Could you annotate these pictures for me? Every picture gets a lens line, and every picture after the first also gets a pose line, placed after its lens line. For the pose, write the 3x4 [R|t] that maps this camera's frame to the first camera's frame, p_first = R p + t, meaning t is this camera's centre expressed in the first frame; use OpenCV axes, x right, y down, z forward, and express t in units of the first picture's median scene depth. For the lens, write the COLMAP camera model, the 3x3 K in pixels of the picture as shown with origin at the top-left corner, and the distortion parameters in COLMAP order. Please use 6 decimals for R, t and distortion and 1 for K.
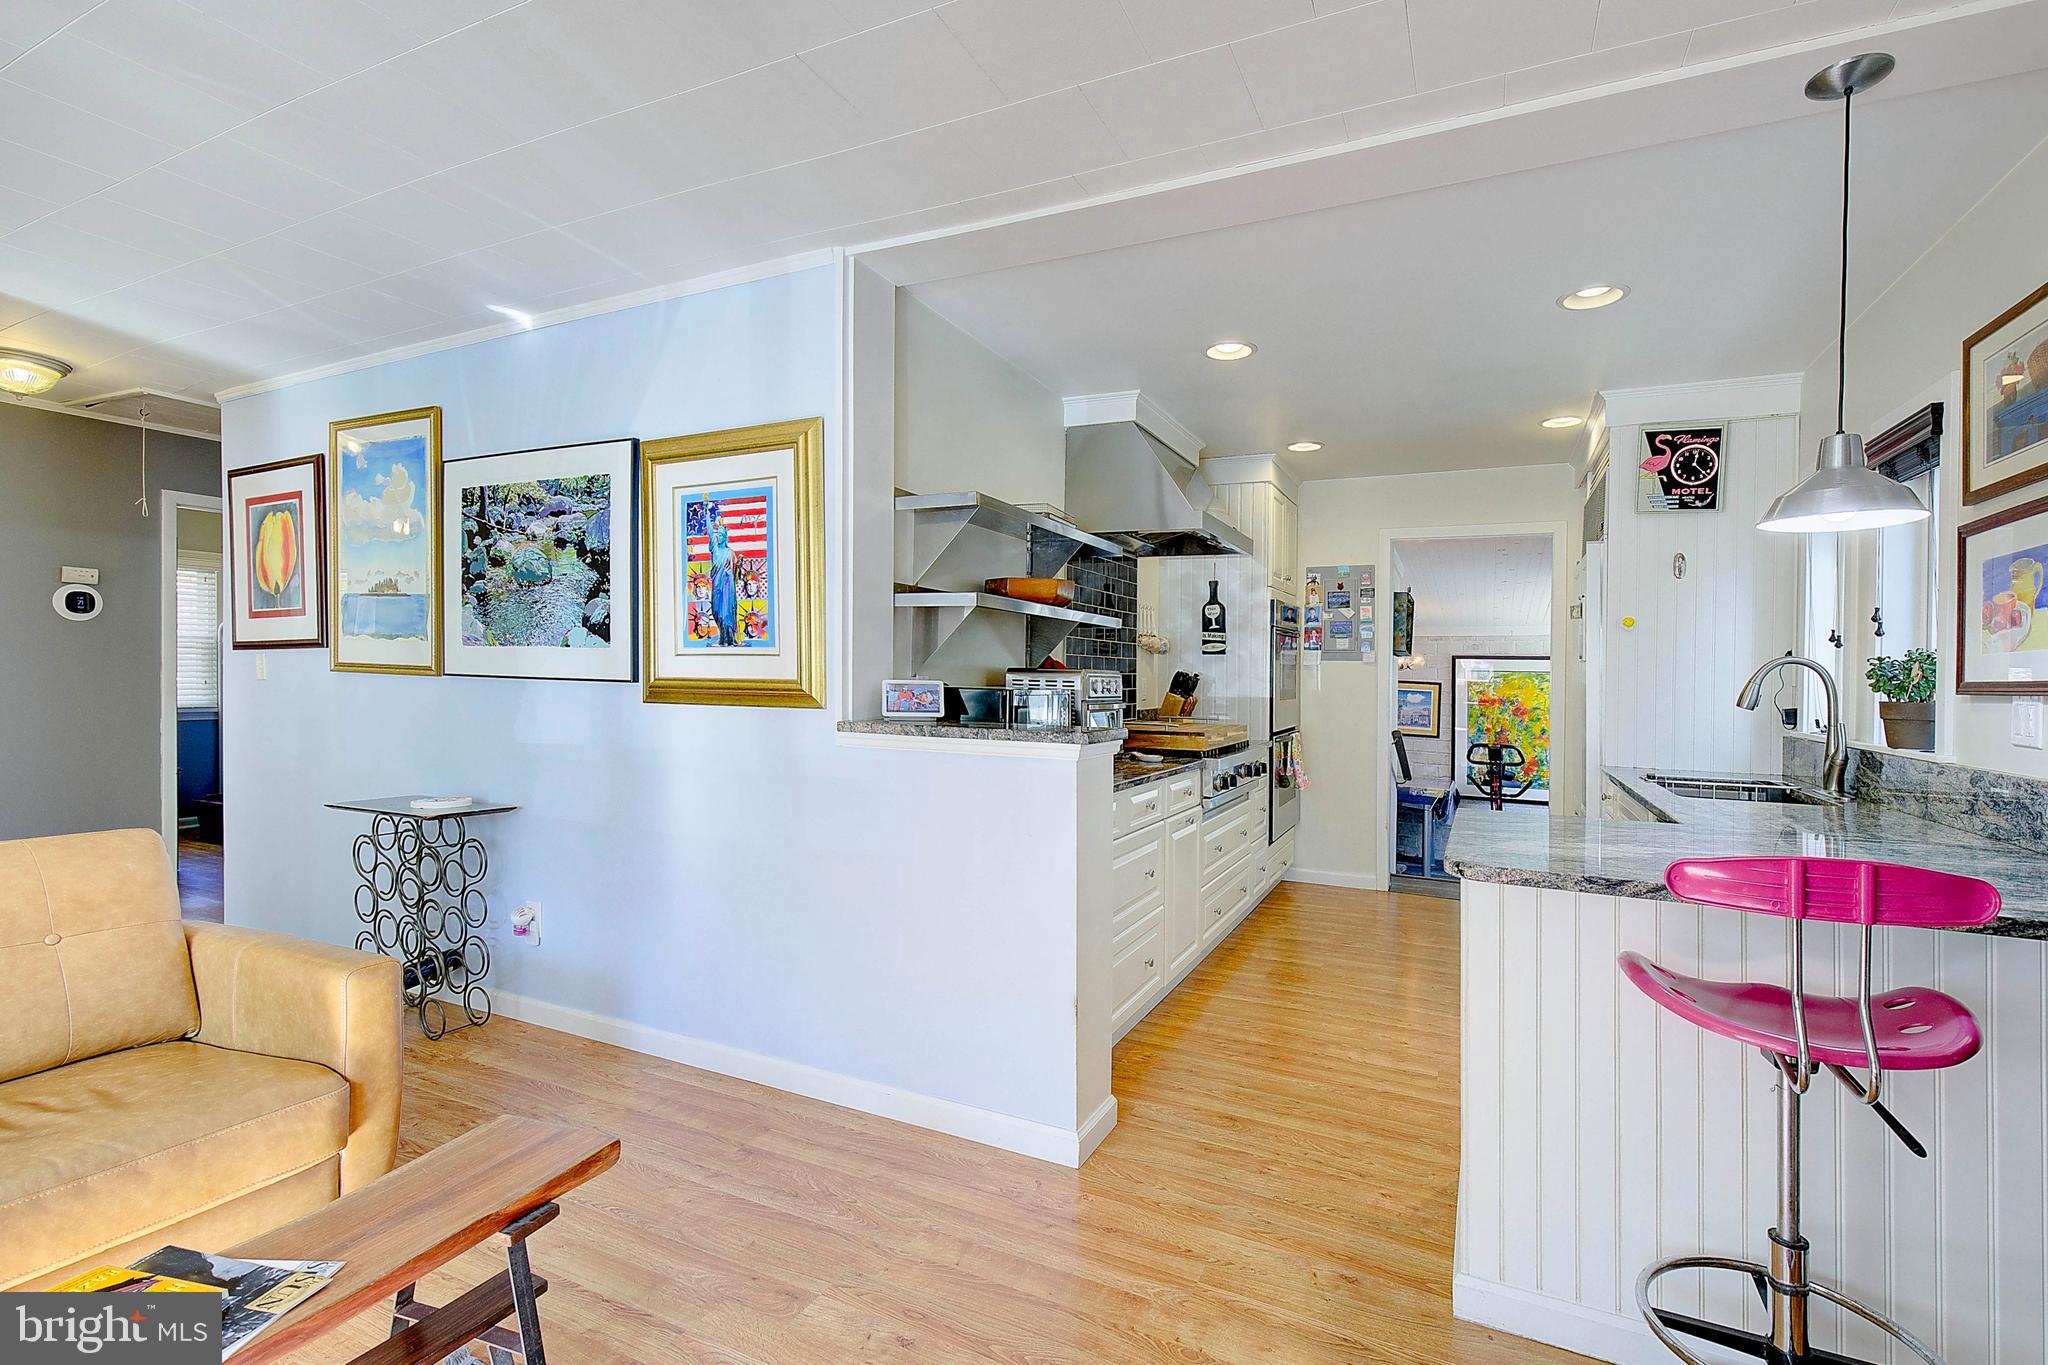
lens RADIAL K [[950.3, 0, 1036.8], [0, 950.3, 664.8], [0, 0, 1]] dist [-0.015549, 0.003578]
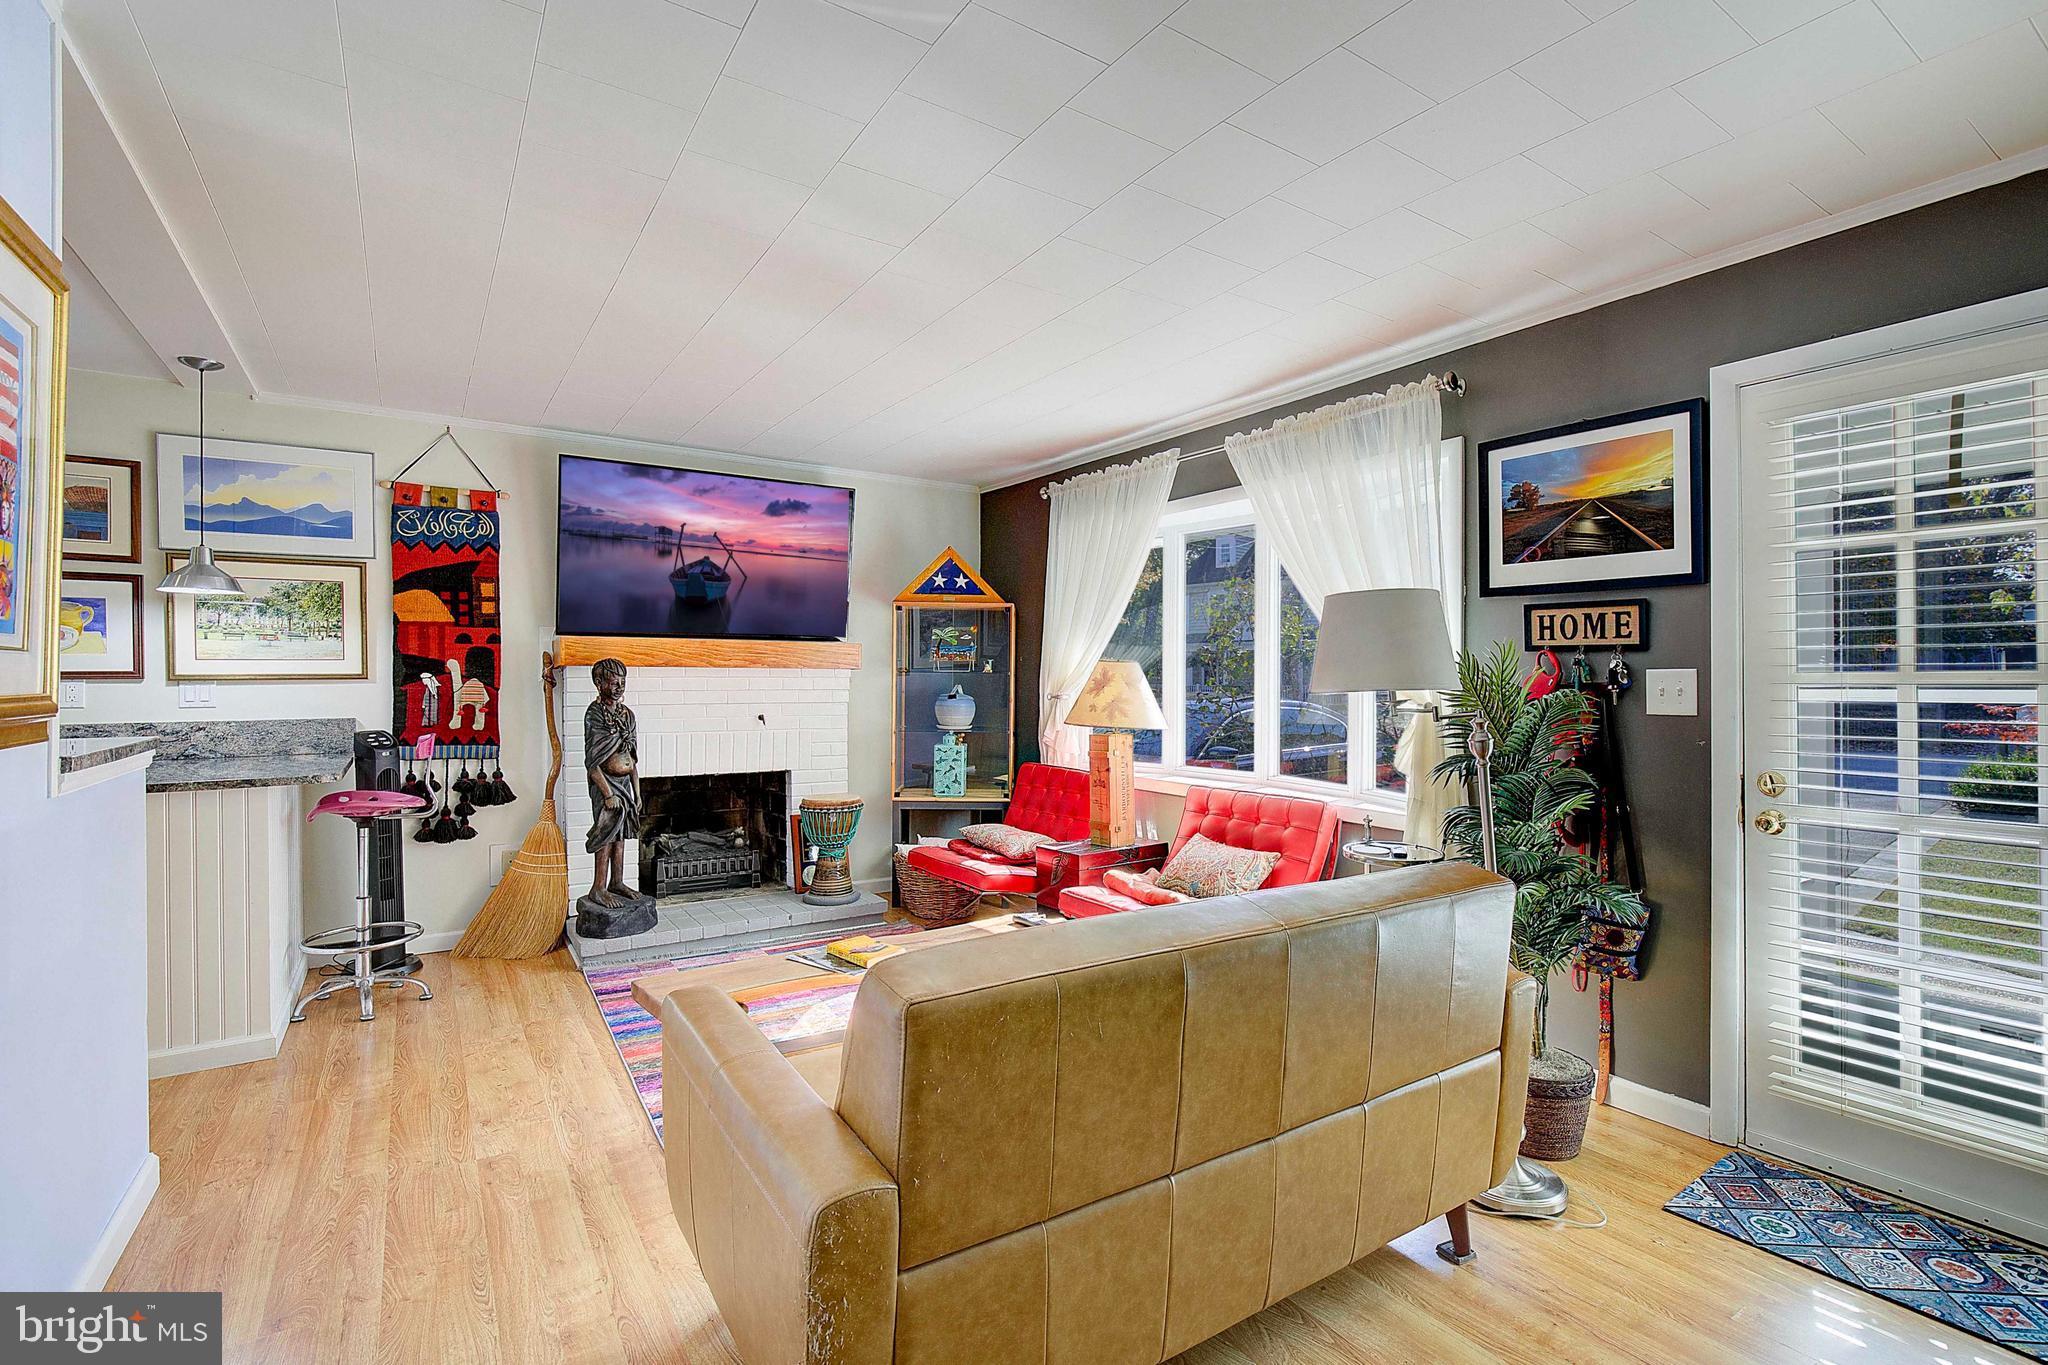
lens RADIAL K [[950.3, 0, 1042.2], [0, 950.3, 673.2], [0, 0, 1]] dist [-0.015549, 0.003578]
pose [[-0.865330, -0.015381, 0.500967, -0.766859], [-0.019935, 0.999794, -0.003738, -0.004842], [-0.500806, -0.013221, -0.865458, 0.868480]]
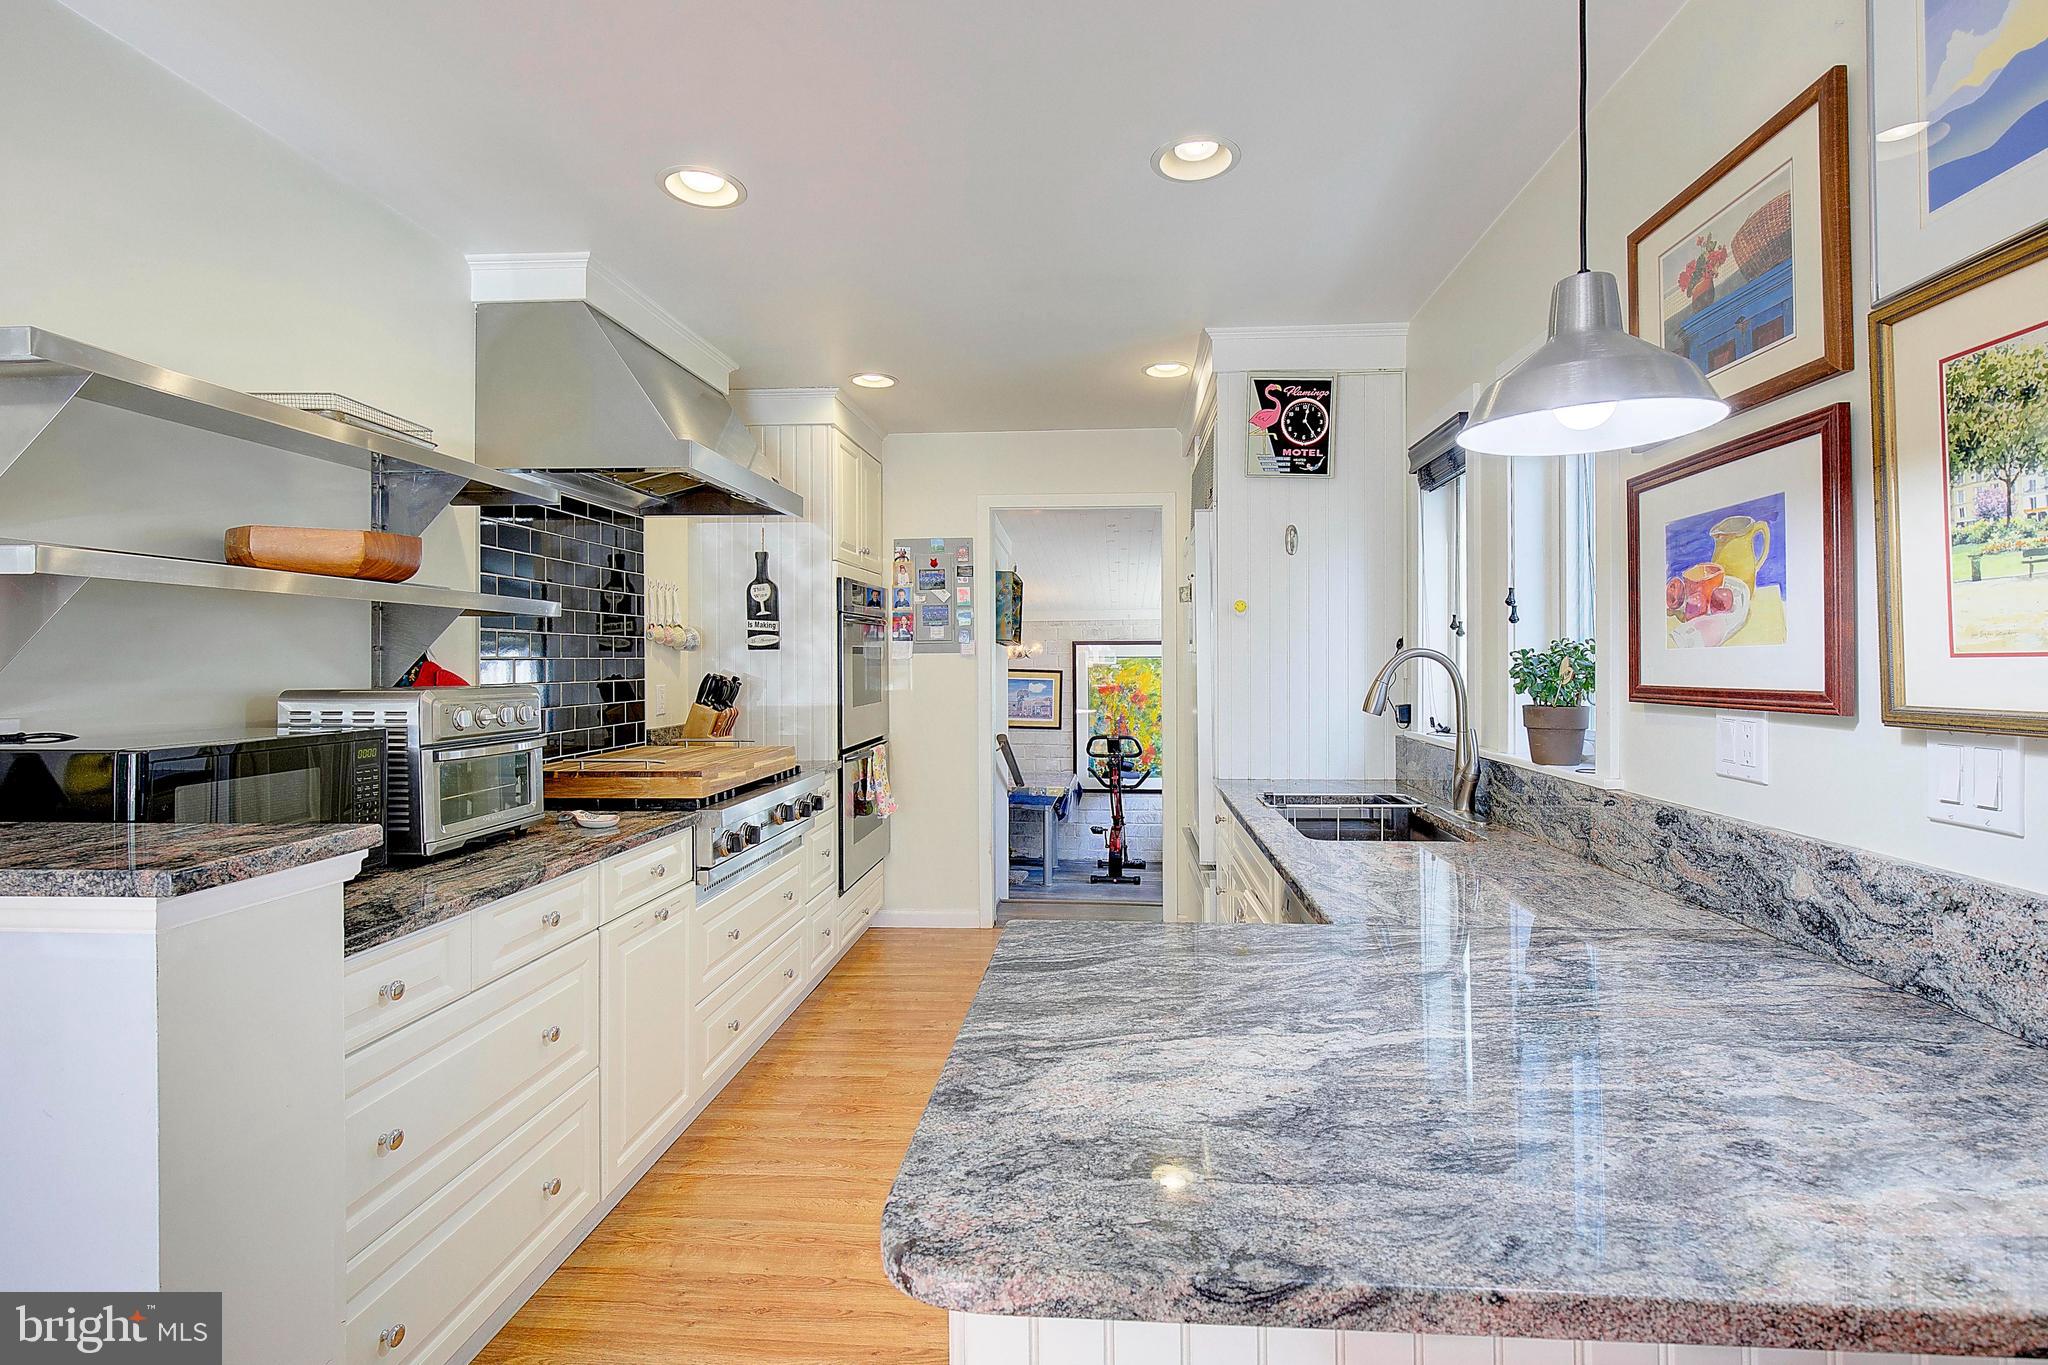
lens RADIAL K [[950.3, 0, 1052.9], [0, 950.3, 646.5], [0, 0, 1]] dist [-0.015549, 0.003578]
pose [[0.930425, -0.016616, 0.366105, 0.165601], [0.017641, 0.999844, 0.000543, -0.012936], [-0.366057, 0.005953, 0.930573, 0.282856]]
